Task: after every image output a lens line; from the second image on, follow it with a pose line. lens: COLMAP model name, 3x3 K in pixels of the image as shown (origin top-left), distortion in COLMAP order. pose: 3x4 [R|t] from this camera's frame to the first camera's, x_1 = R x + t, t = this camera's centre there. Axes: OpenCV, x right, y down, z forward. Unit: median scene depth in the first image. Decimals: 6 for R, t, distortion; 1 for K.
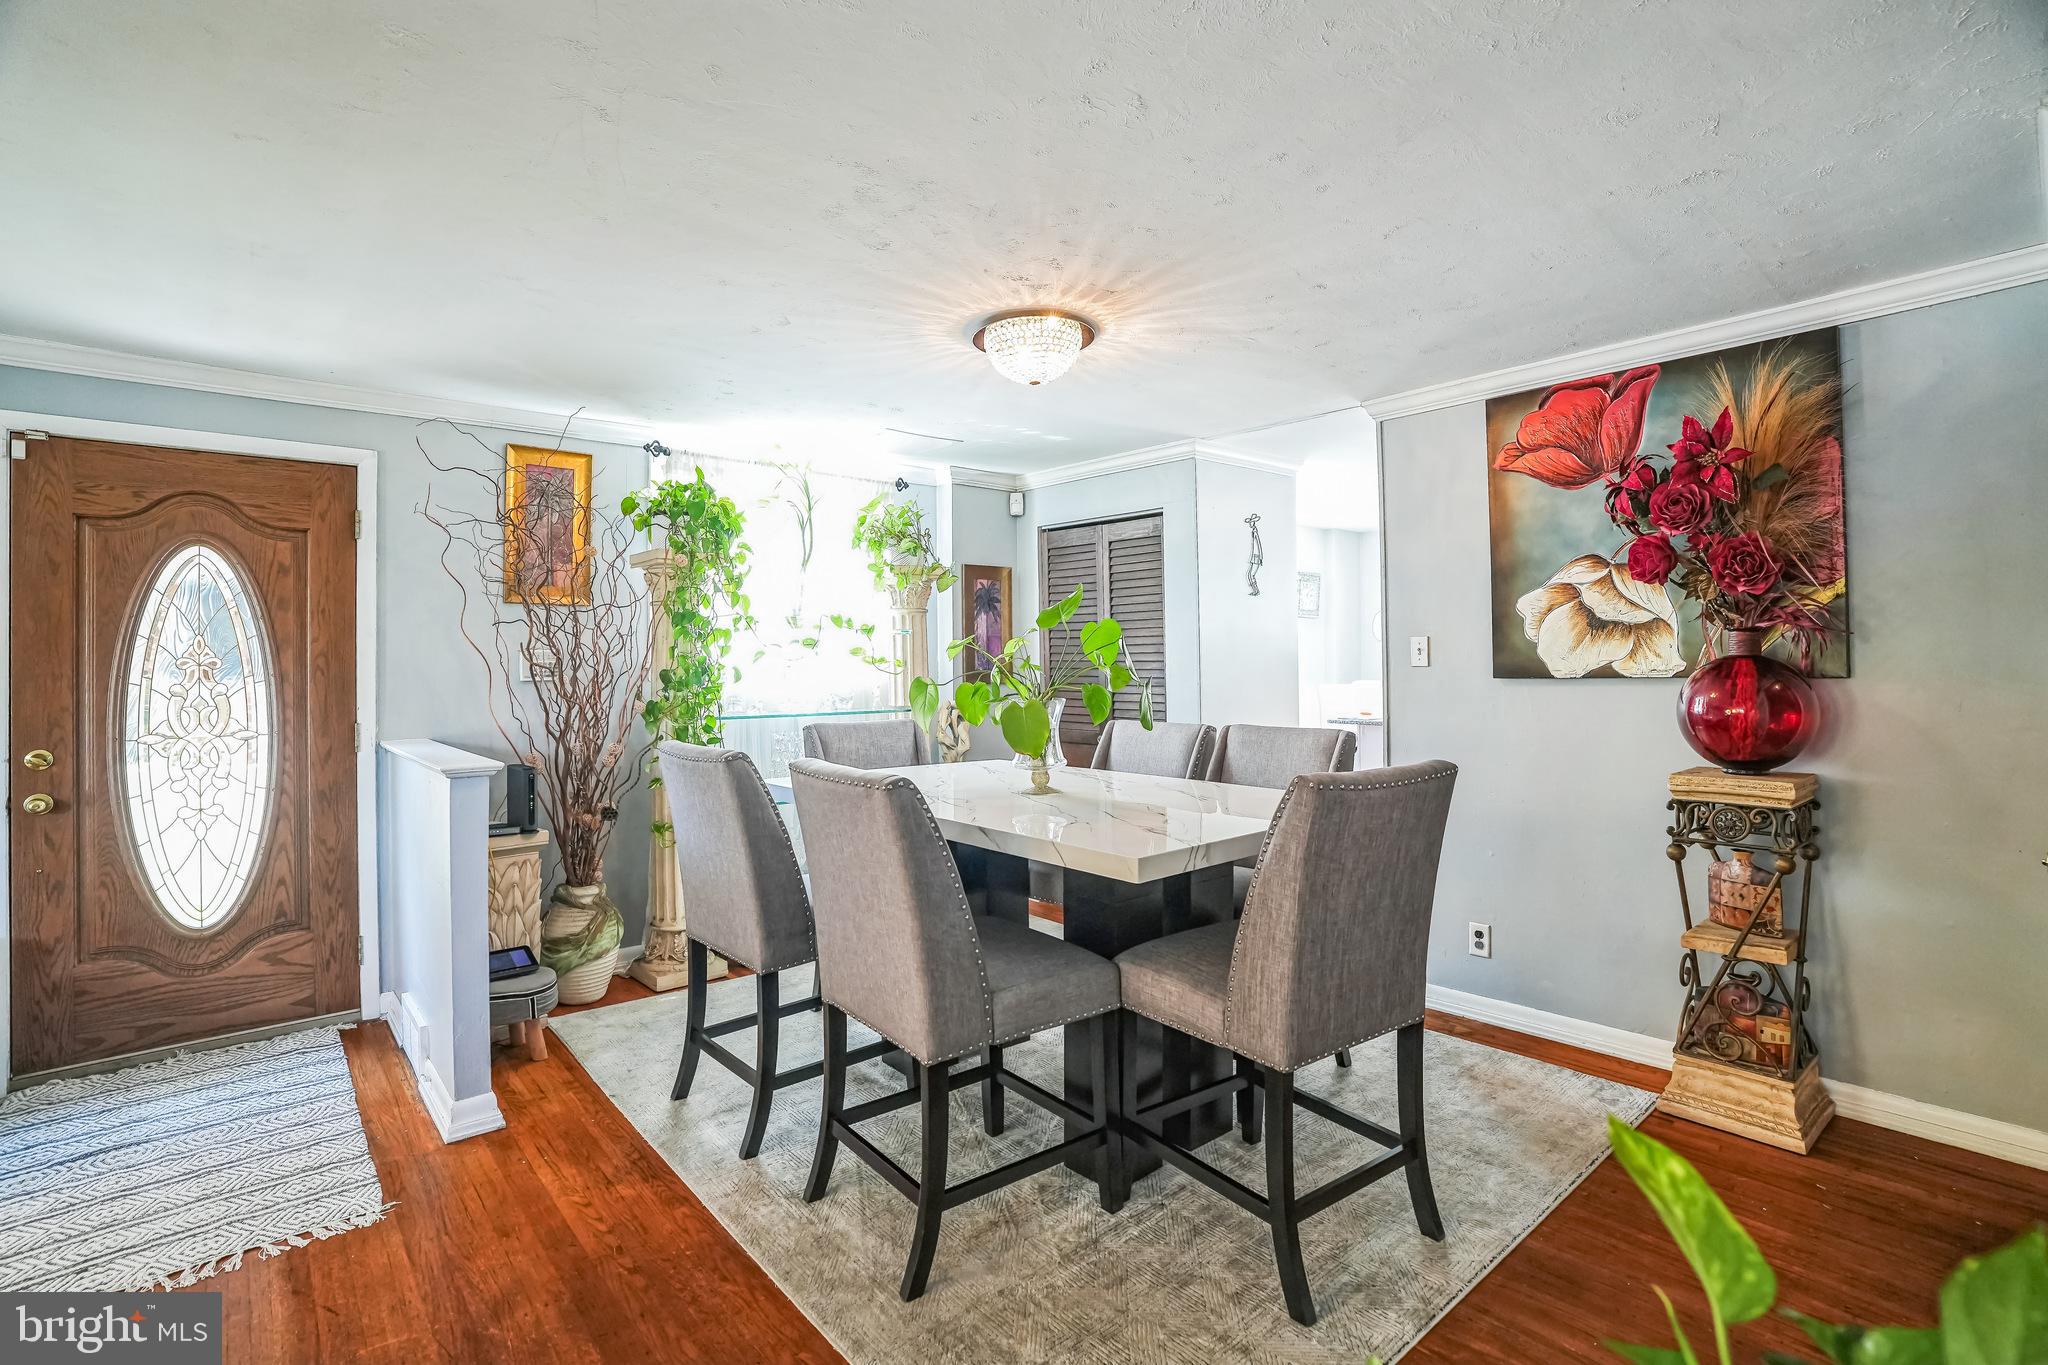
lens RADIAL K [[965.4, 0, 1009.4], [0, 965.4, 653.5], [0, 0, 1]] dist [-0.067877, 0.025507]
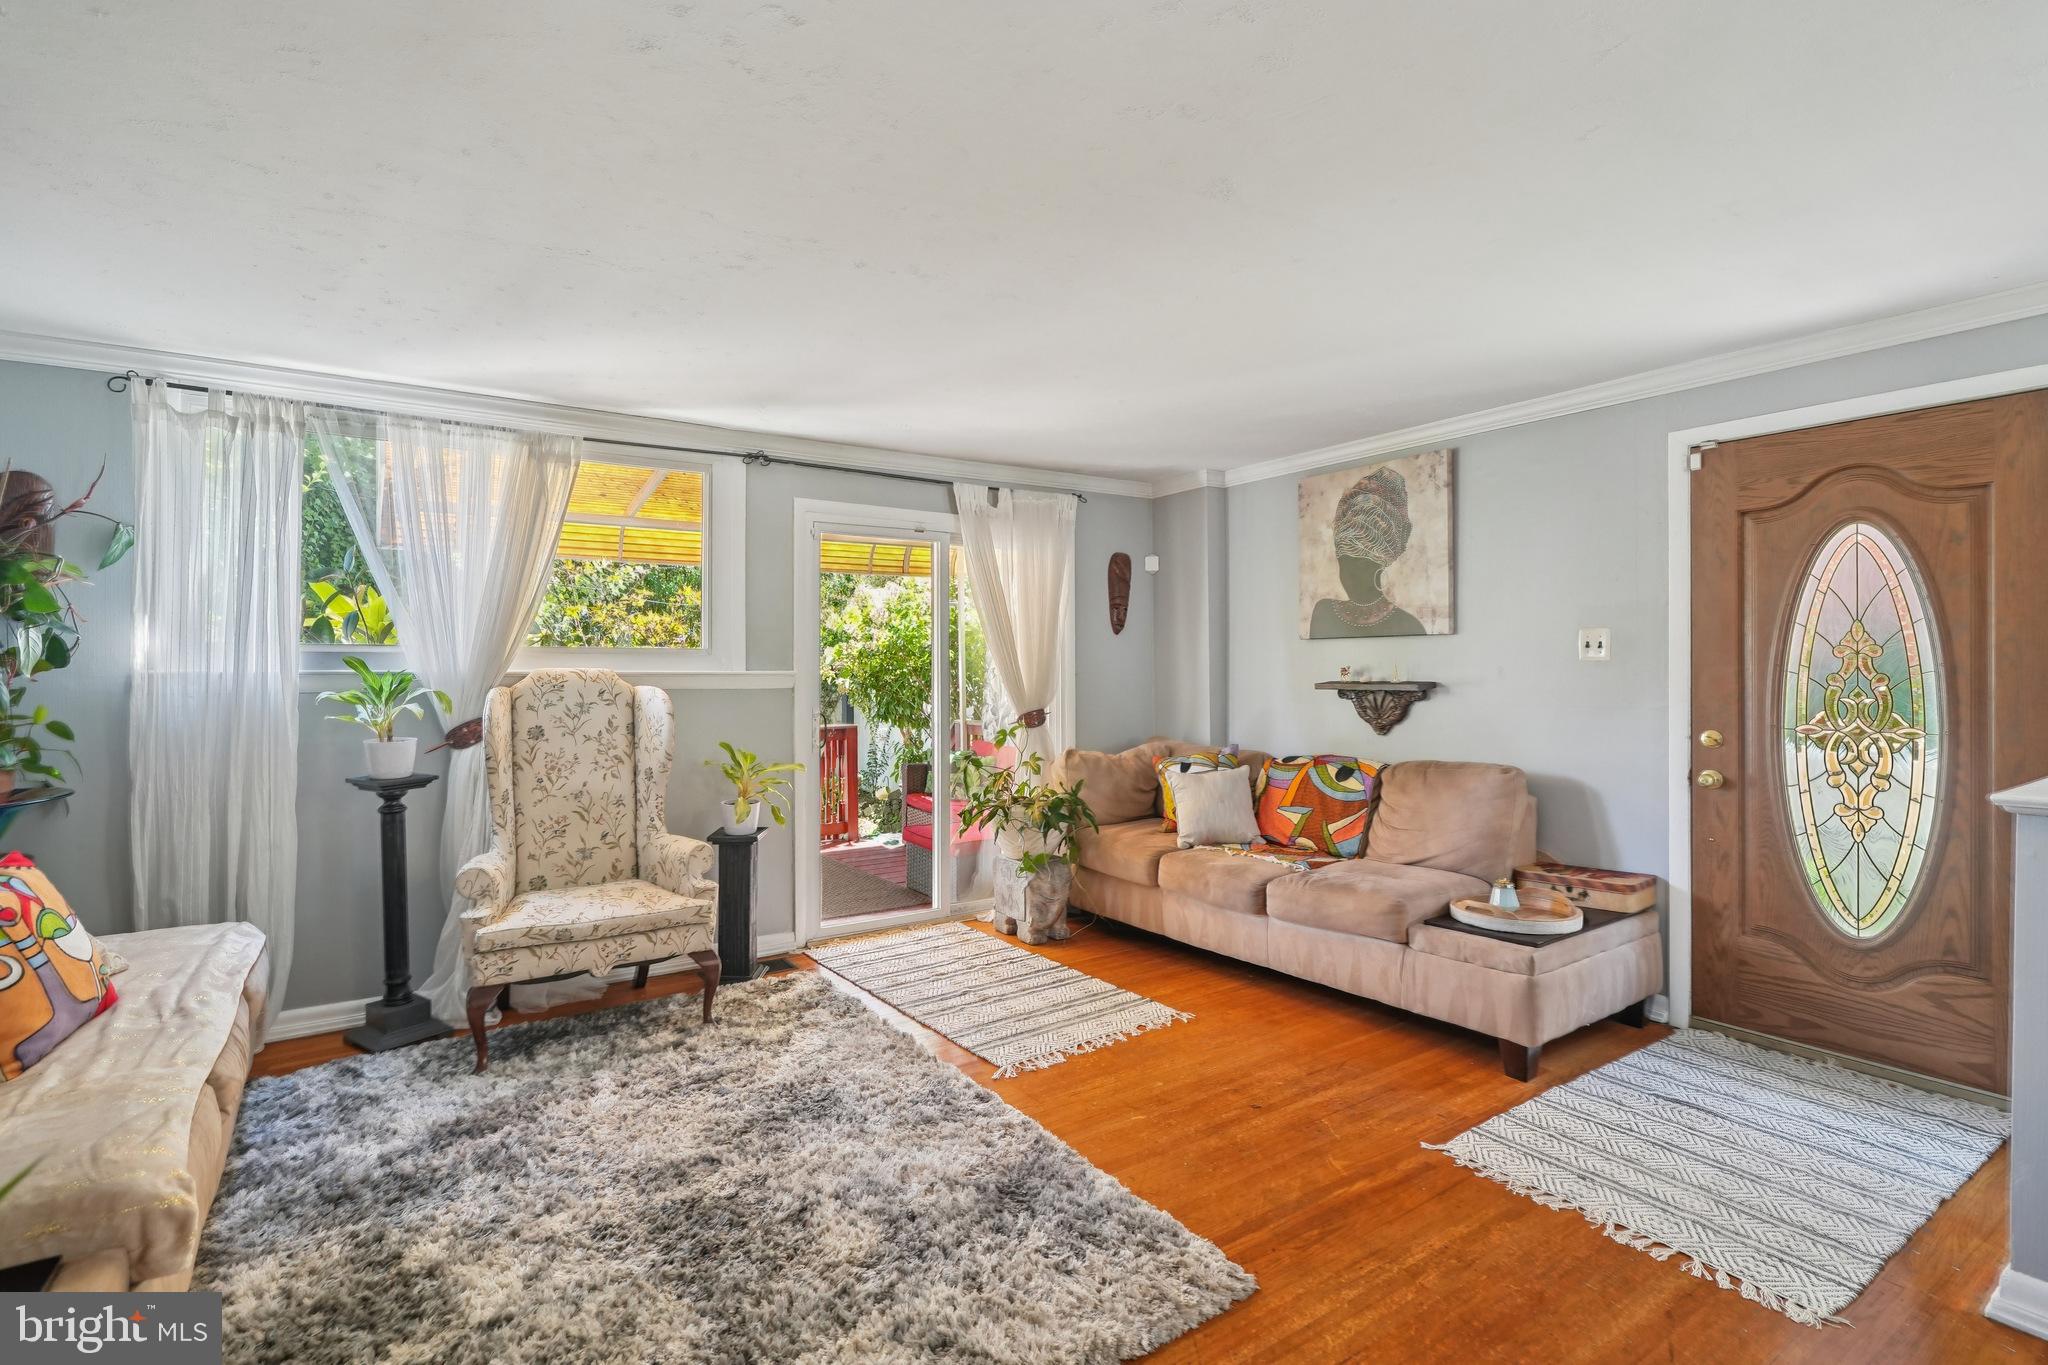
lens RADIAL K [[963.9, 0, 1025.8], [0, 963.9, 670.1], [0, 0, 1]] dist [-0.000261, -0.000430]
pose [[-0.105832, 0.014724, -0.994275, 0.178956], [0.015568, 0.999792, 0.013149, 0.004101], [0.994262, -0.014087, -0.106040, 0.302600]]
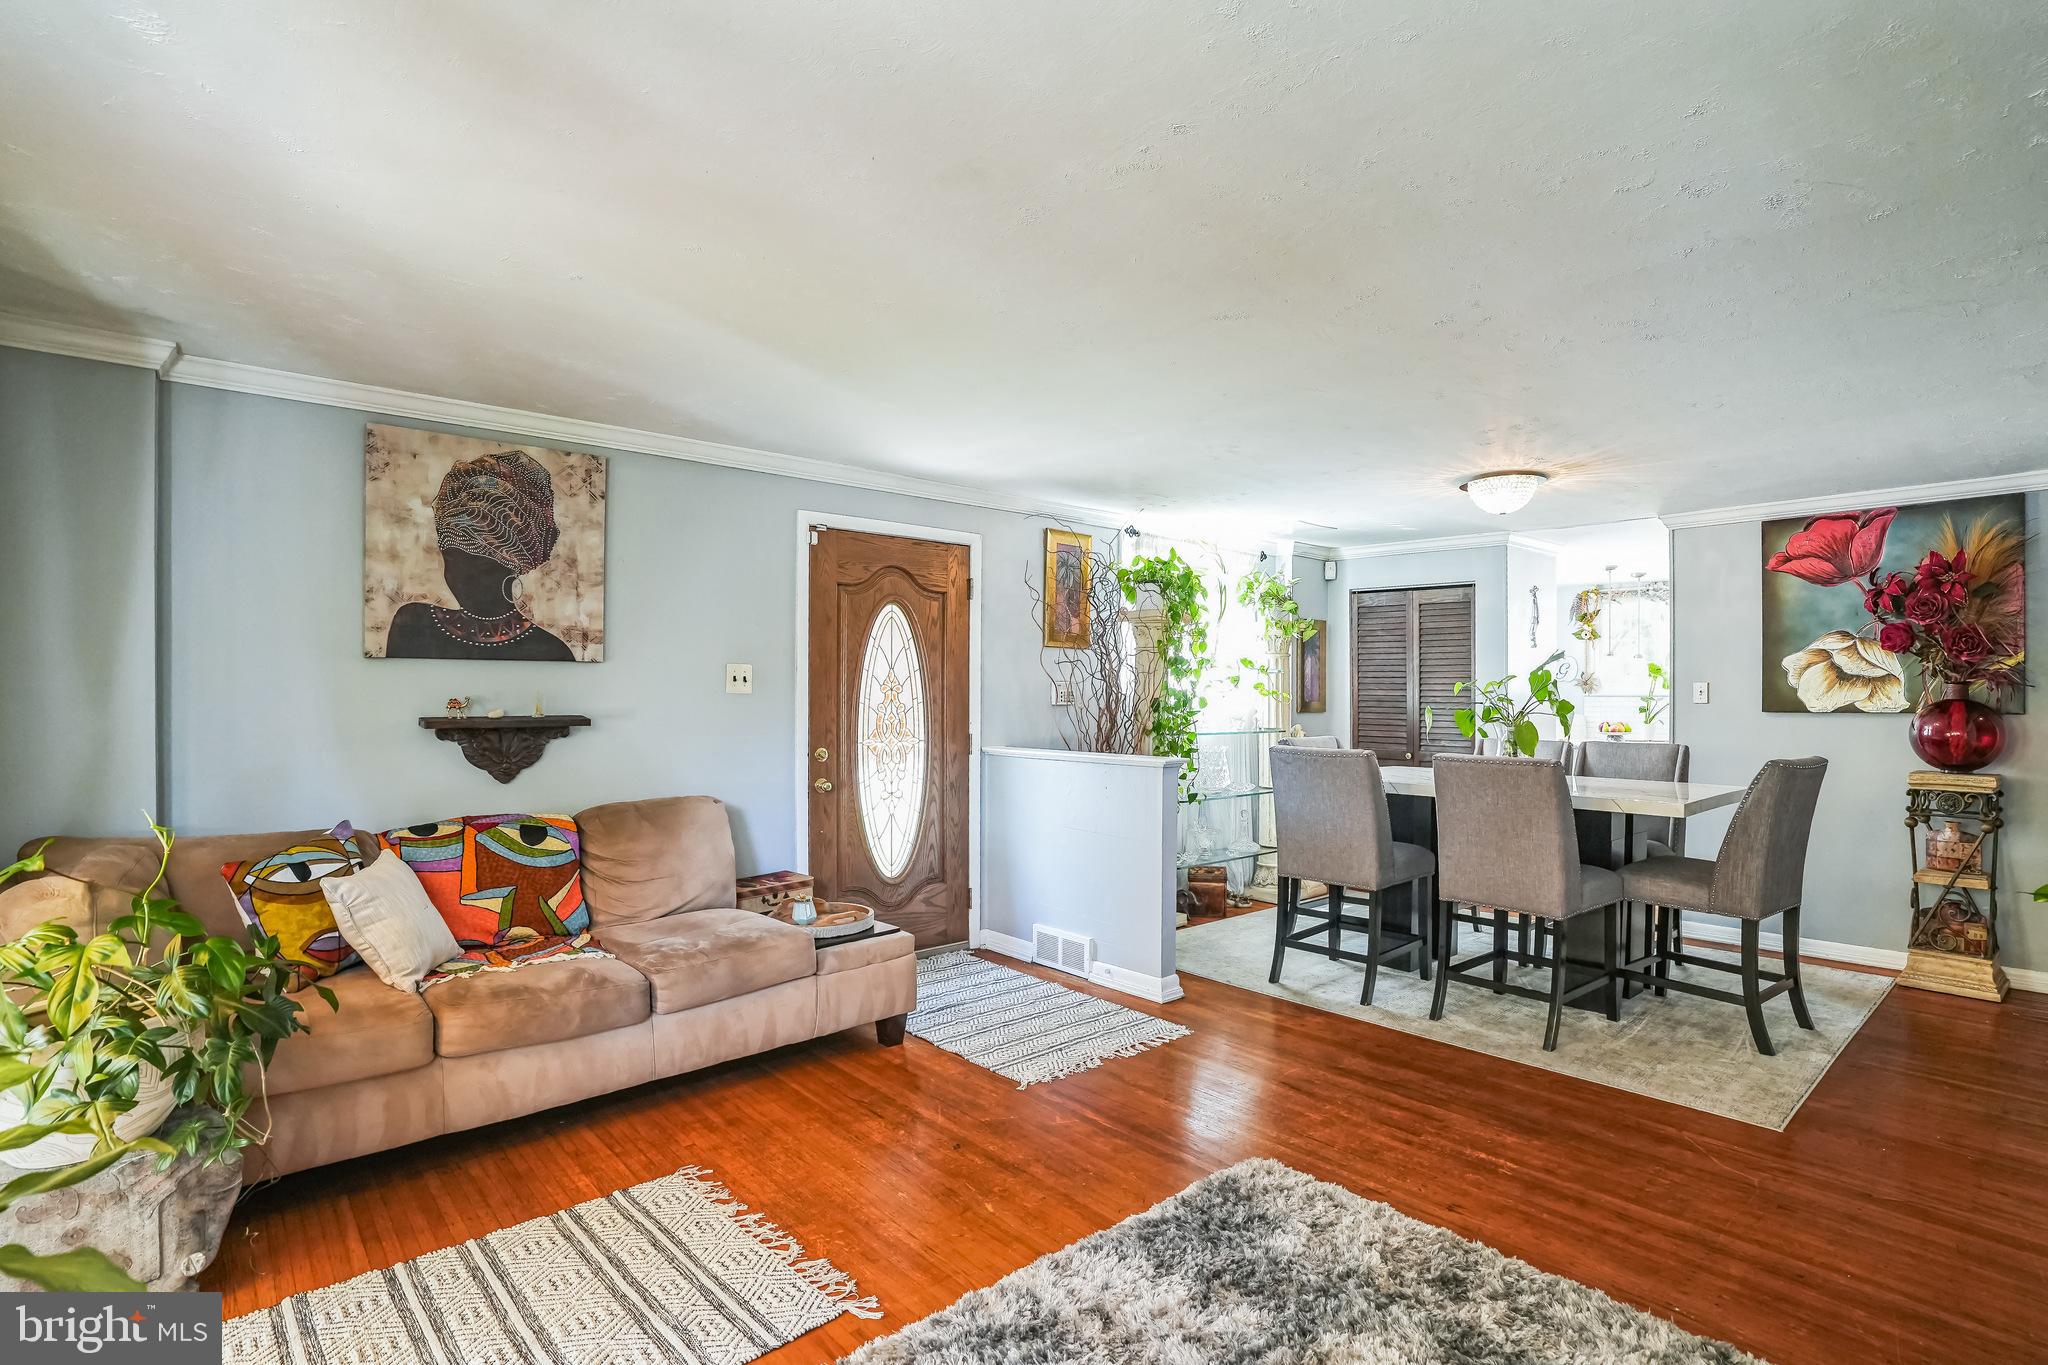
lens RADIAL K [[1022.5, 0, 988.0], [0, 1022.5, 698.5], [0, 0, 1]] dist [-0.071239, 0.025132]
pose [[0.999800, 0.014567, 0.013700, -0.804771], [-0.014756, 0.999796, 0.013789, 0.002133], [-0.013496, -0.013989, 0.999811, -0.579240]]
